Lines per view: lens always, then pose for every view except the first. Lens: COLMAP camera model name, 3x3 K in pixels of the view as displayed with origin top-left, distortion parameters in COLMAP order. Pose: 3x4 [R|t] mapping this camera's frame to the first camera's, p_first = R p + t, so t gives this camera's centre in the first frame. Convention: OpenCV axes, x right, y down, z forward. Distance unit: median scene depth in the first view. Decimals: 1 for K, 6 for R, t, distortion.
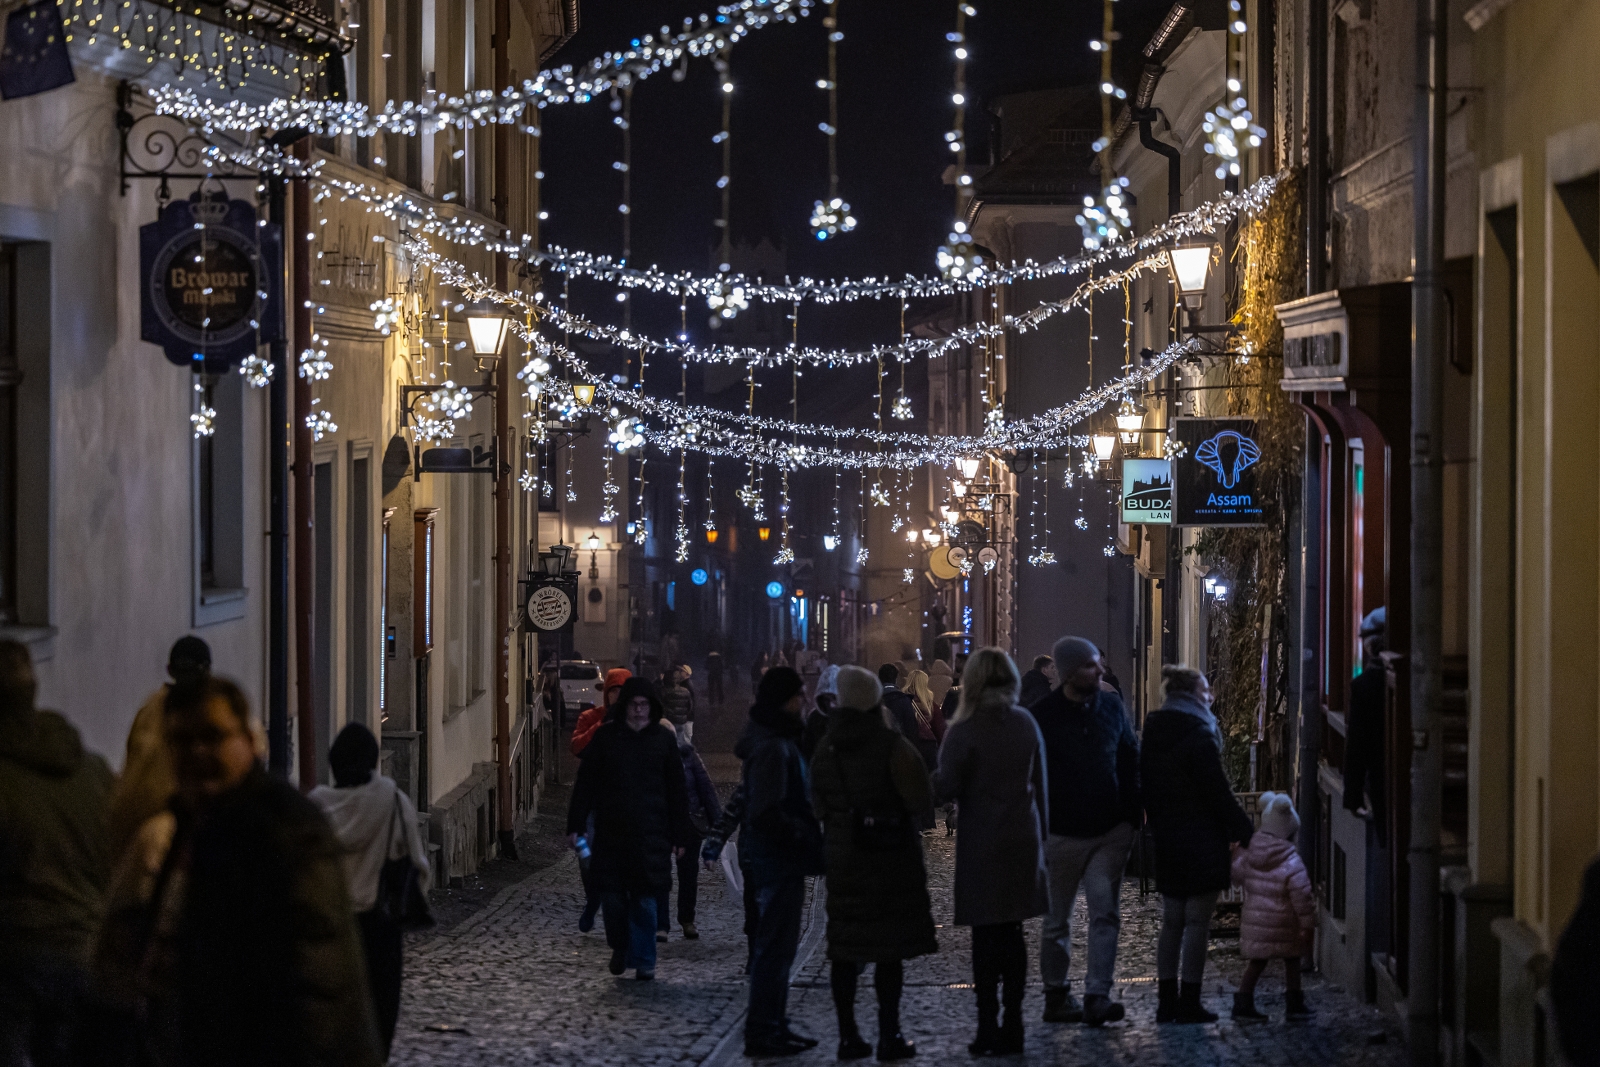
lens RADIAL K [[5377.7, 0, 800.2], [0, 5377.7, 536.2], [0, 0, 1]] dist [-0.382392, 0.000000]
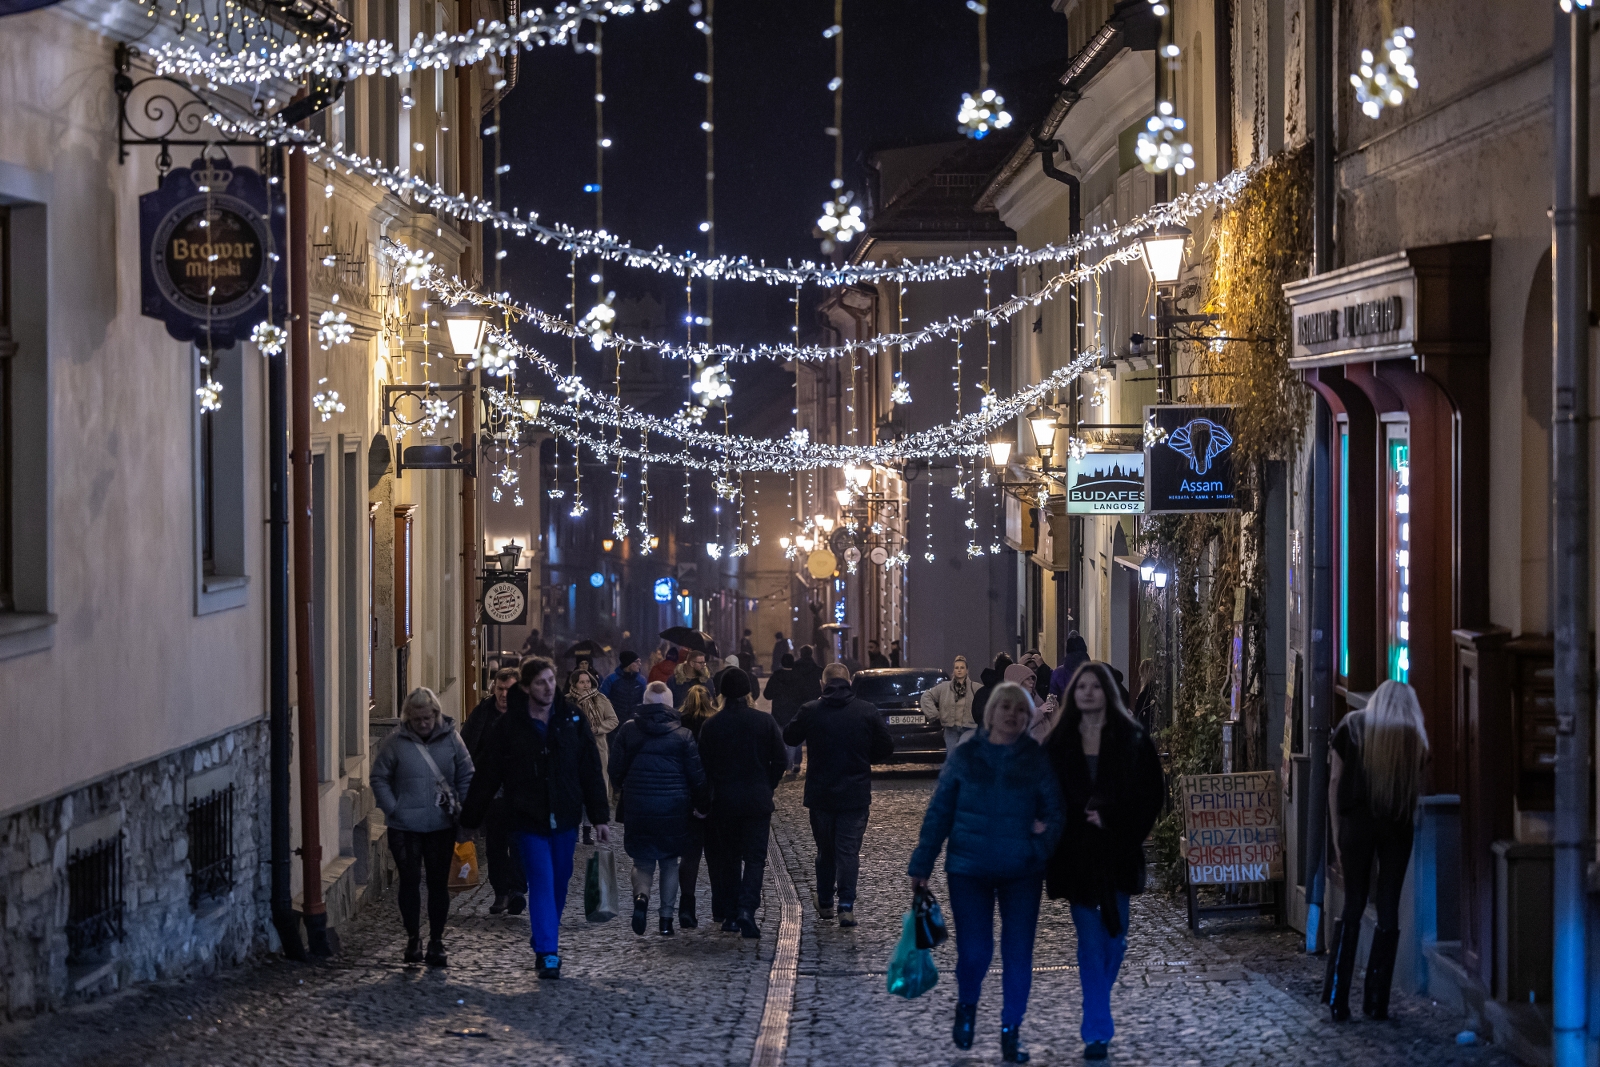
lens RADIAL K [[4517.7, 0, 800.3], [0, 4517.7, 531.3], [0, 0, 1]] dist [-0.281678, 0.000000]
pose [[0.999582, -0.007468, 0.027933, -0.026169], [0.007559, 0.999967, -0.003137, 0.005025], [-0.027909, 0.003347, 0.999605, 0.180106]]
